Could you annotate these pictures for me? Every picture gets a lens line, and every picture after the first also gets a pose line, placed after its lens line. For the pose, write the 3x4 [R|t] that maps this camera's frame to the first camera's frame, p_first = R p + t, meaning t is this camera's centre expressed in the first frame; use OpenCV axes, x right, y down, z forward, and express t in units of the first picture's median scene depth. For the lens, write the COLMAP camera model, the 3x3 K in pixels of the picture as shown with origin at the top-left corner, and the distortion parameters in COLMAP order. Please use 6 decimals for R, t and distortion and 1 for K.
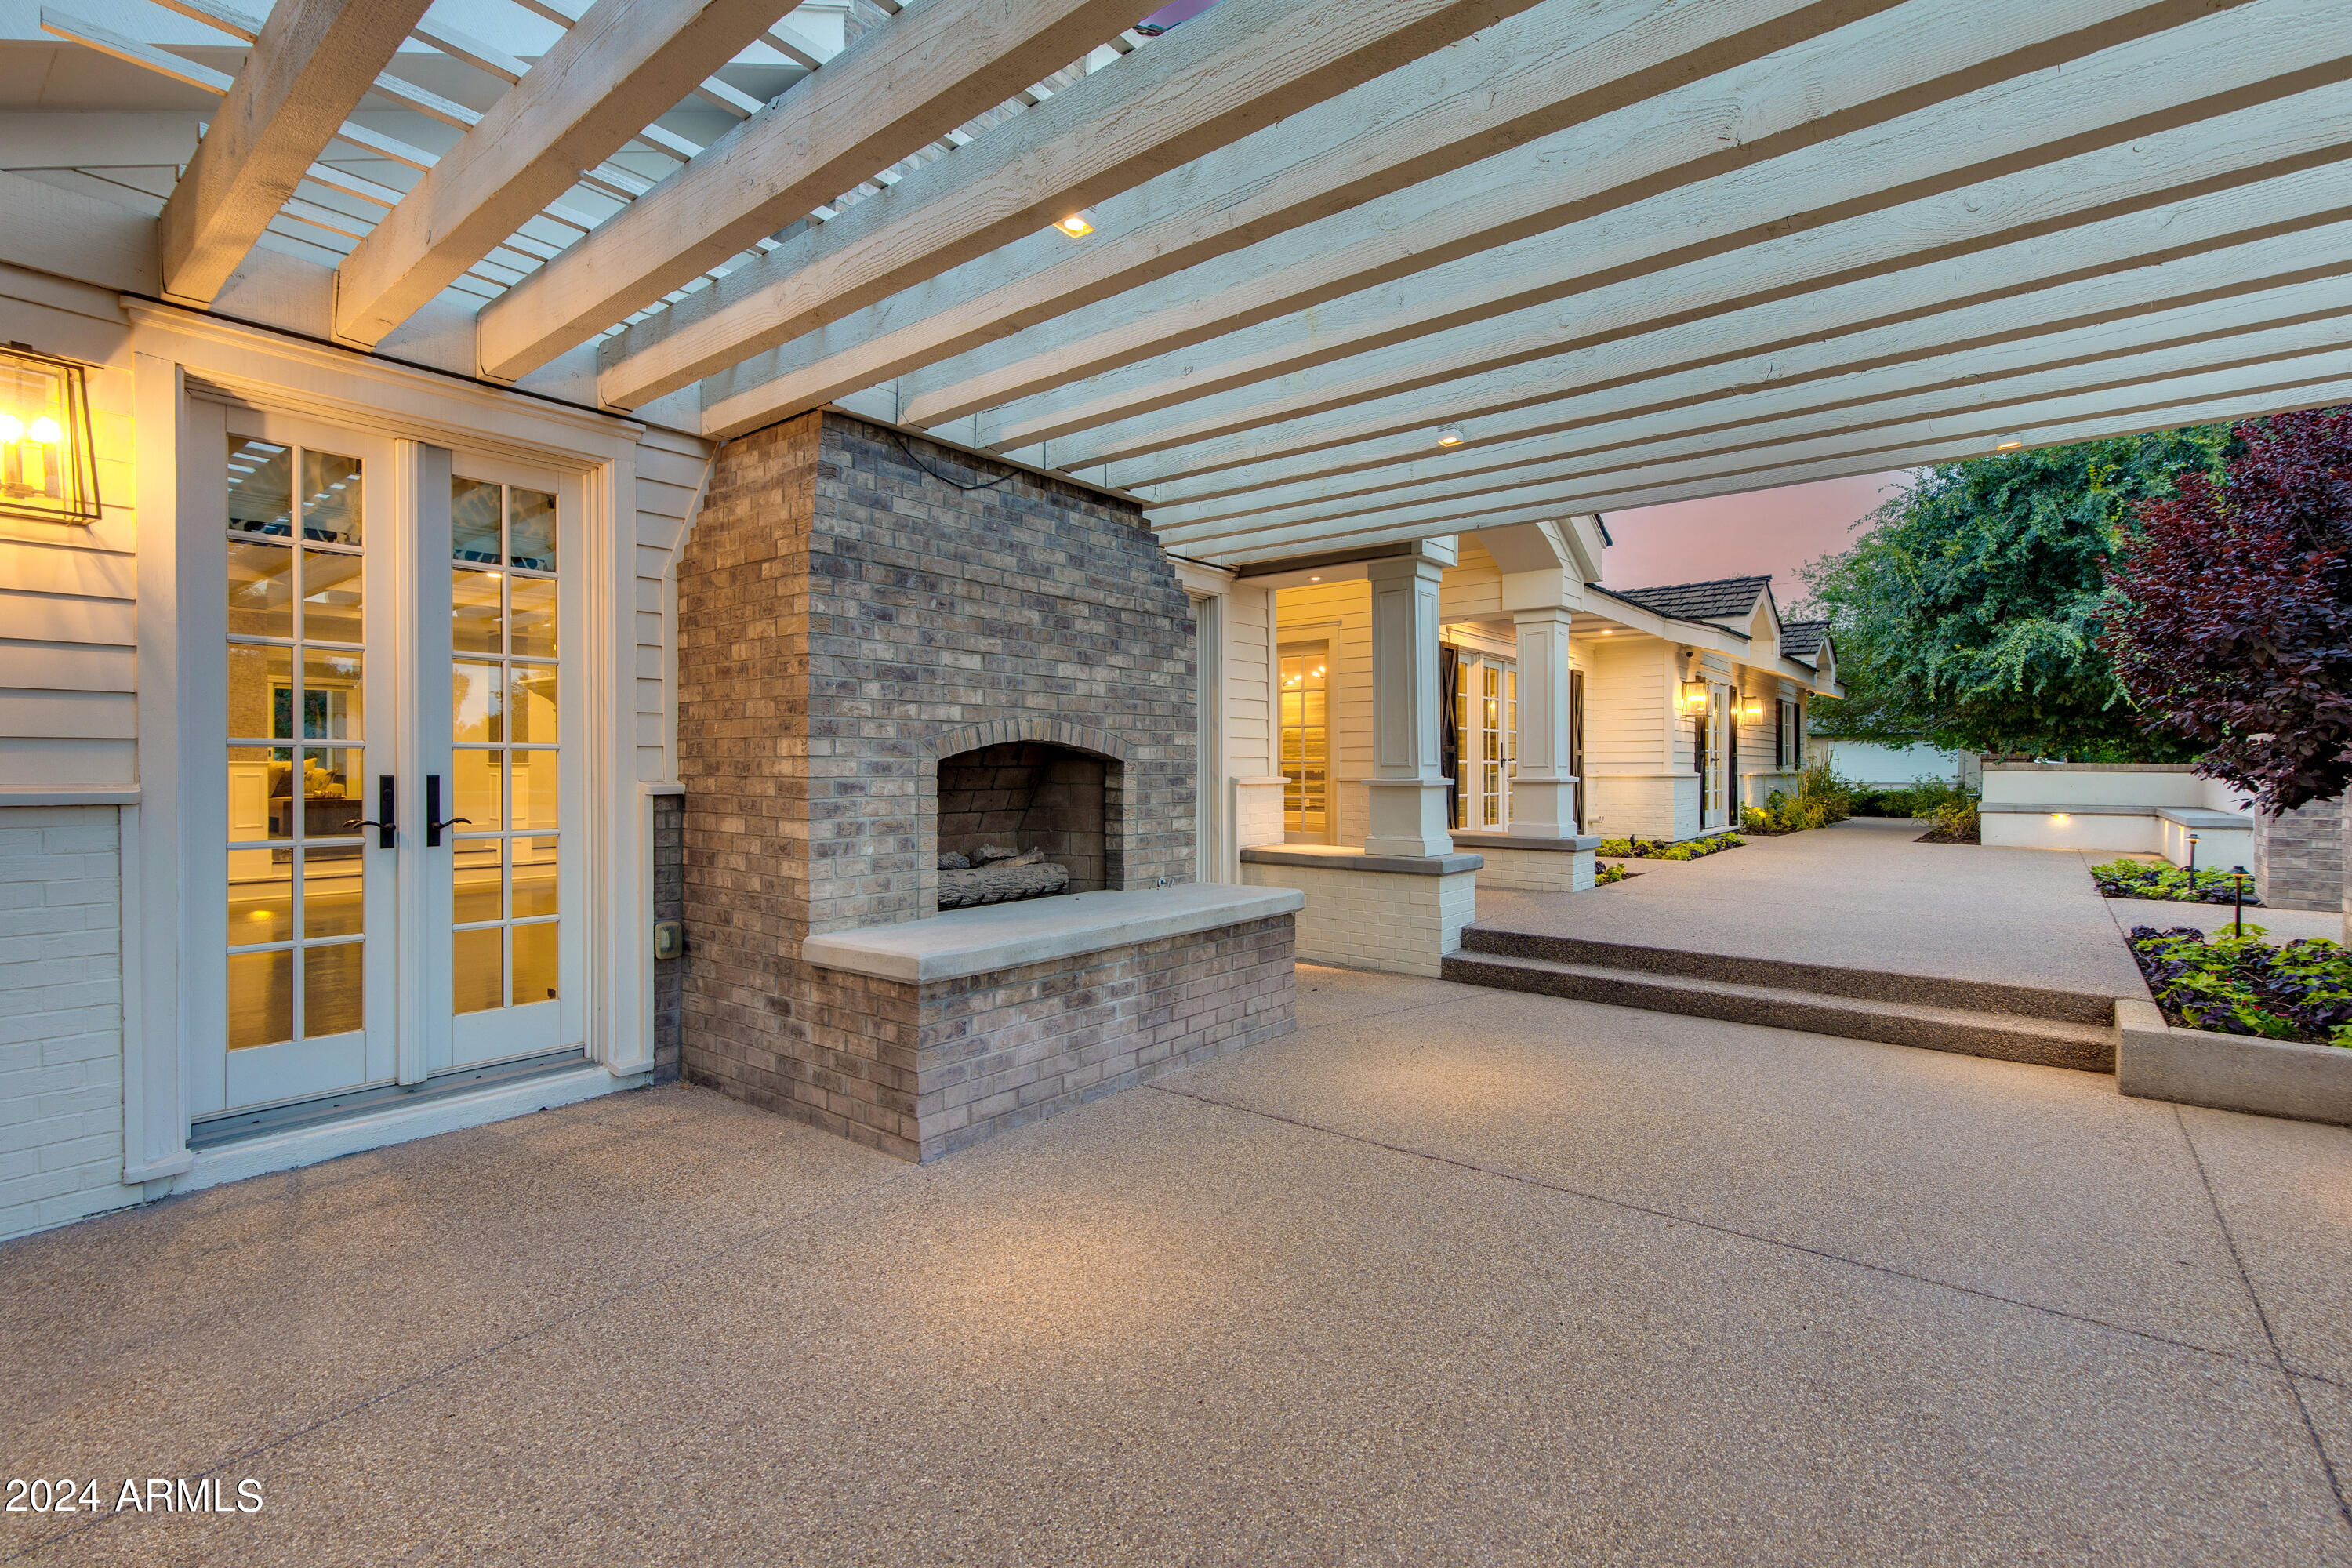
lens RADIAL K [[1094.2, 0, 1141.1], [0, 1094.2, 771.3], [0, 0, 1]] dist [0.001422, -0.000345]
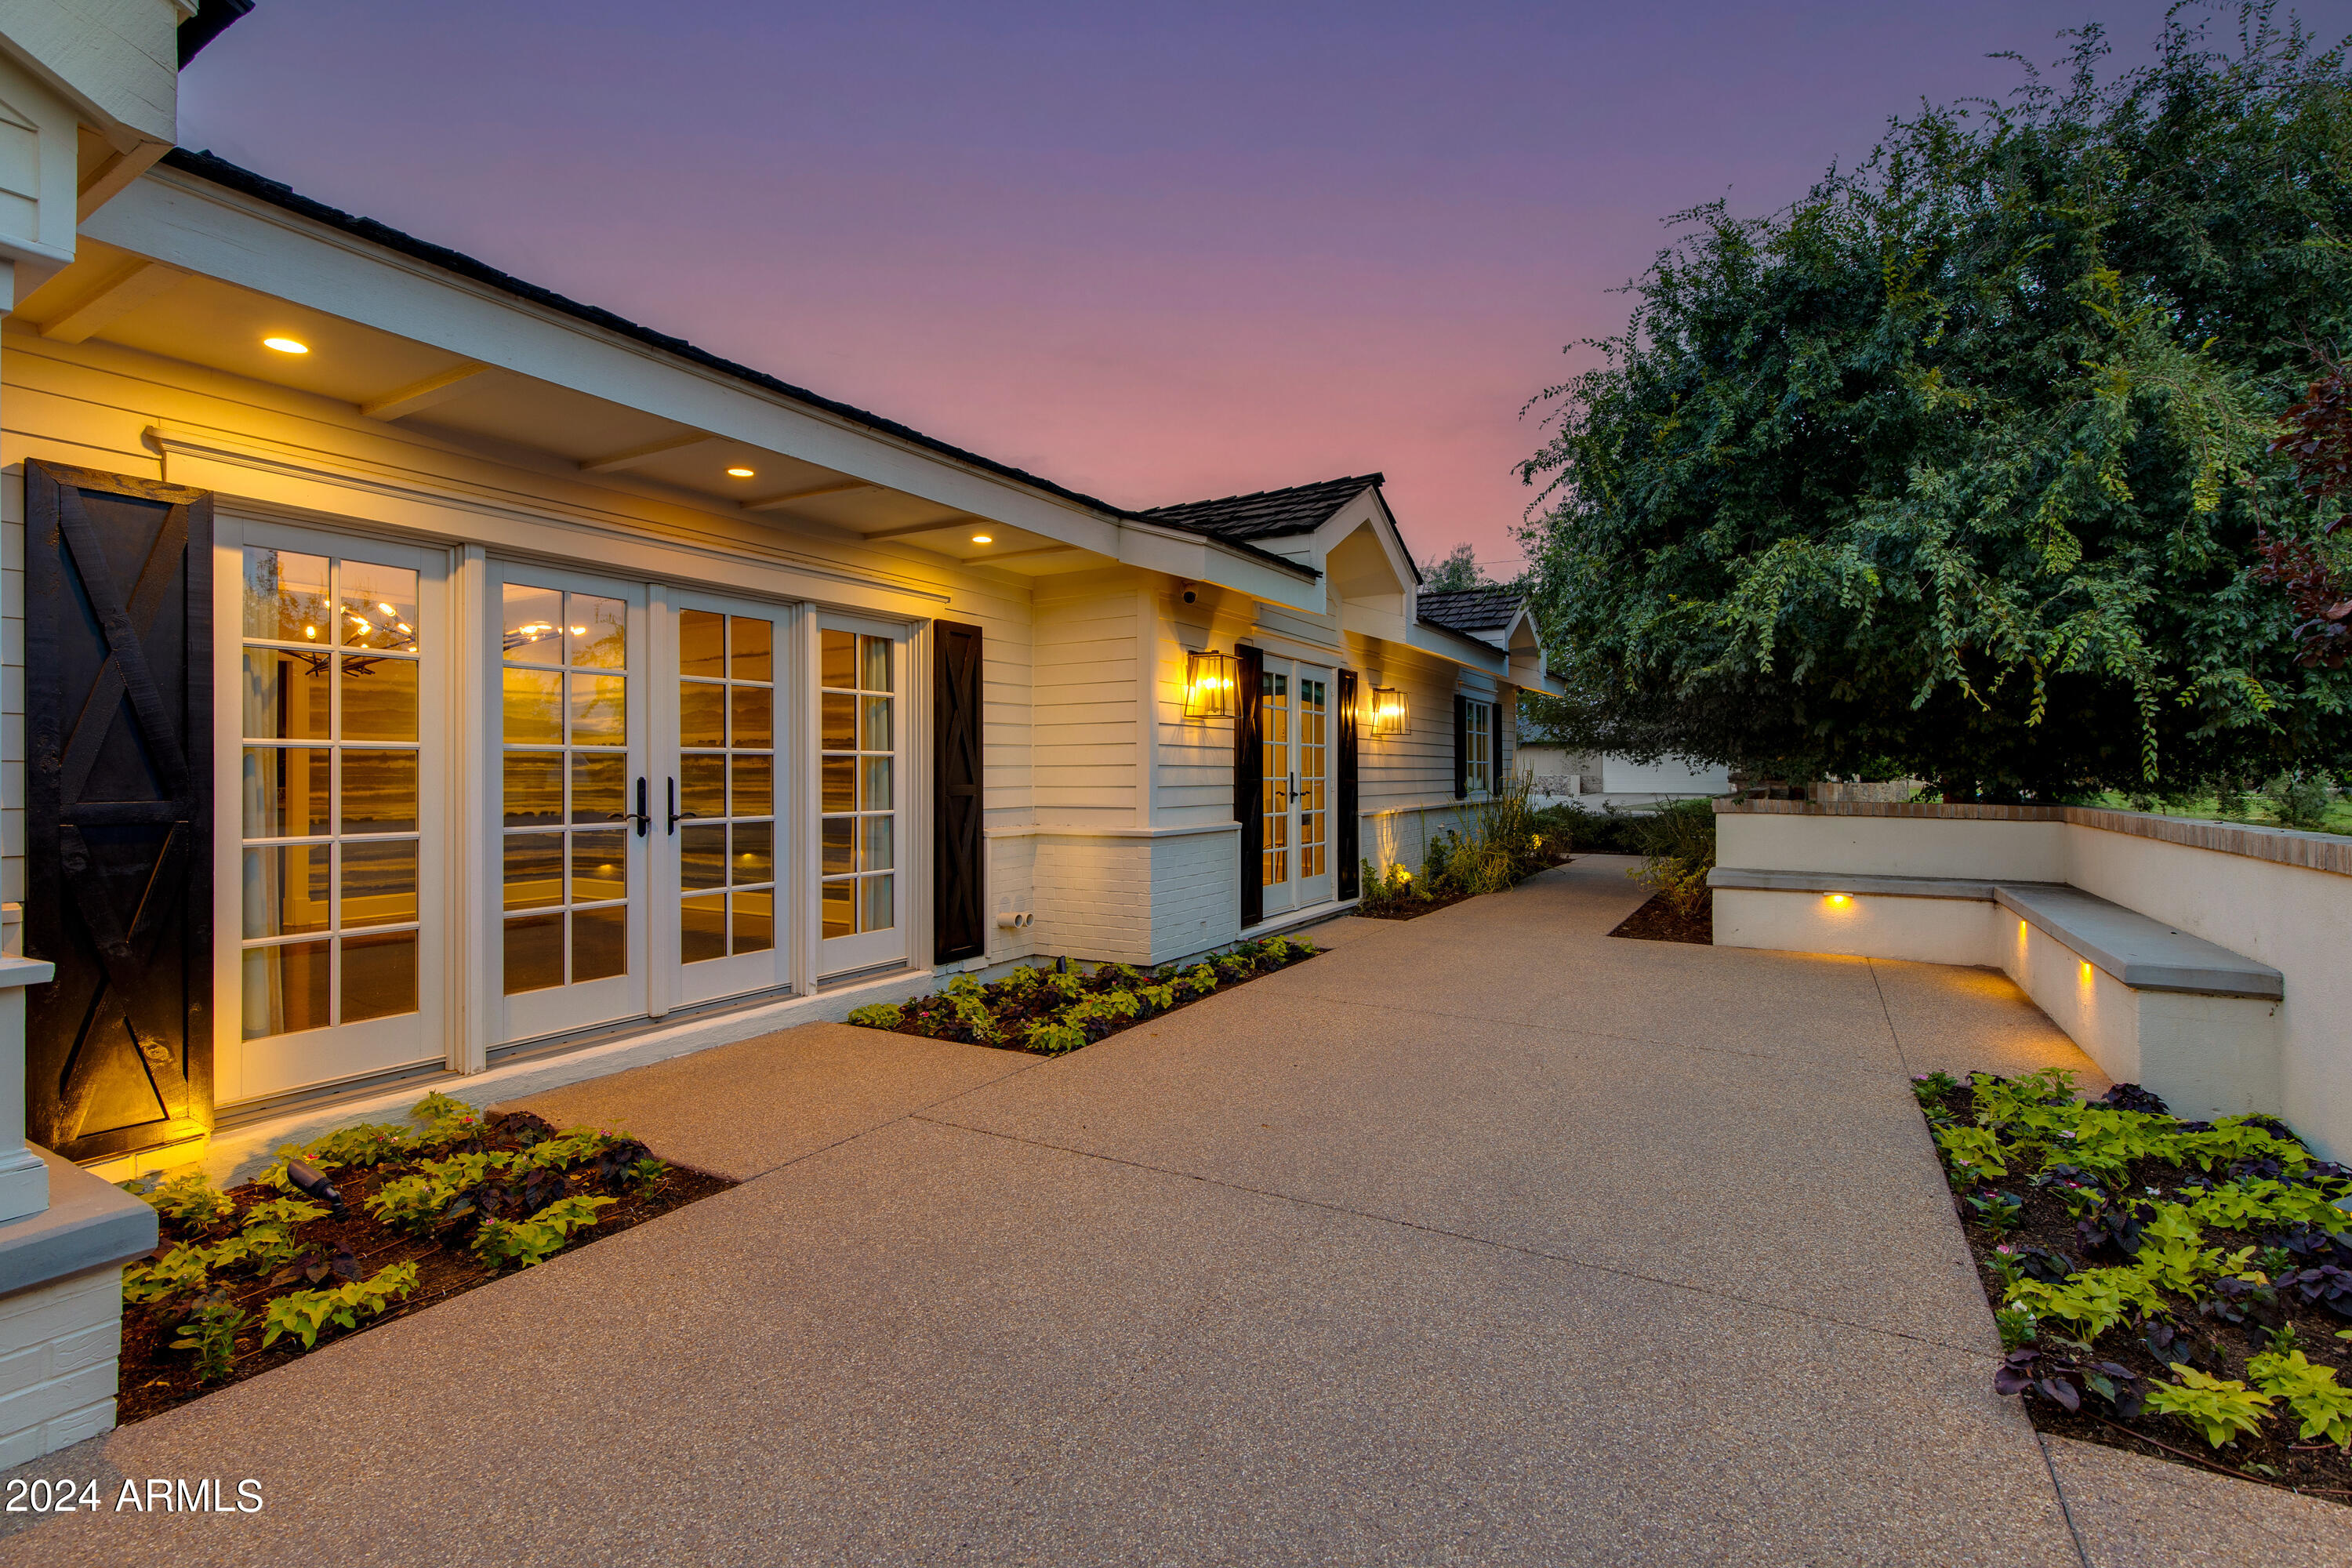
lens RADIAL K [[1094.2, 0, 1141.1], [0, 1094.2, 771.3], [0, 0, 1]] dist [0.001422, -0.000345]
pose [[0.989874, -0.001945, 0.141934, 0.390453], [0.002553, 0.999988, -0.004103, -0.022155], [-0.141924, 0.004424, 0.989868, 0.475548]]
